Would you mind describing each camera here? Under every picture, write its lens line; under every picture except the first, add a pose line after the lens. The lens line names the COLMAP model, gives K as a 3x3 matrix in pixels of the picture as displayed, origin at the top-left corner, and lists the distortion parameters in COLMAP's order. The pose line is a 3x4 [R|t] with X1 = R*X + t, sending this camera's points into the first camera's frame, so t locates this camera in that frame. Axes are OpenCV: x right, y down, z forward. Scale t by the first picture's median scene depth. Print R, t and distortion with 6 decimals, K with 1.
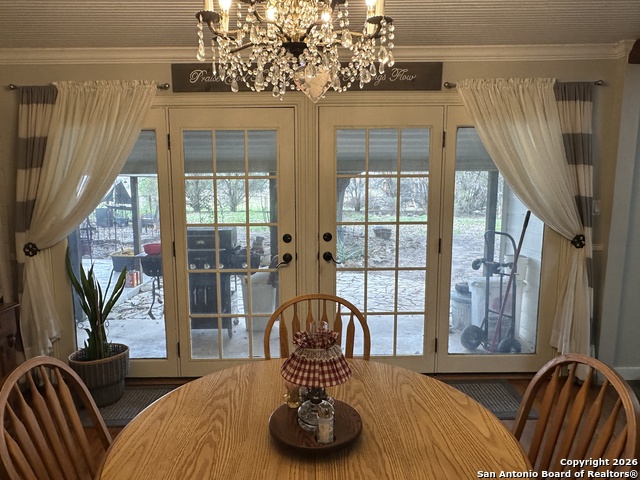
lens RADIAL K [[435.2, 0, 314.6], [0, 435.2, 245.5], [0, 0, 1]] dist [0.000199, 0.000159]
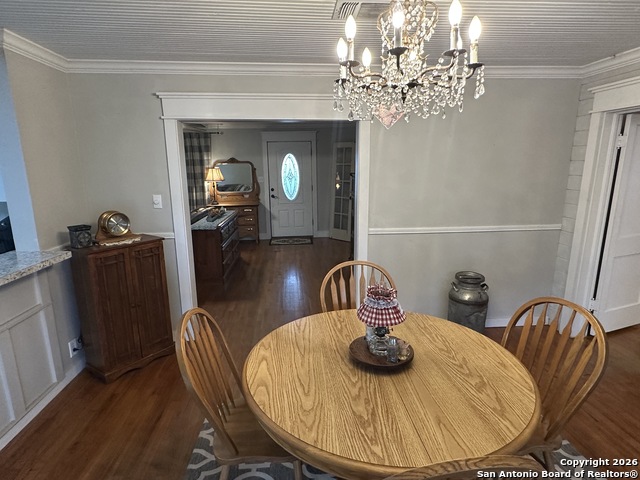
lens RADIAL K [[362.3, 0, 318.2], [0, 362.3, 243.3], [0, 0, 1]] dist [-0.002973, 0.001928]
pose [[-0.997552, 0.029082, -0.063600, 0.120920], [0.004907, 0.936301, 0.351165, -0.154698], [0.069761, 0.349993, -0.934151, 0.861943]]
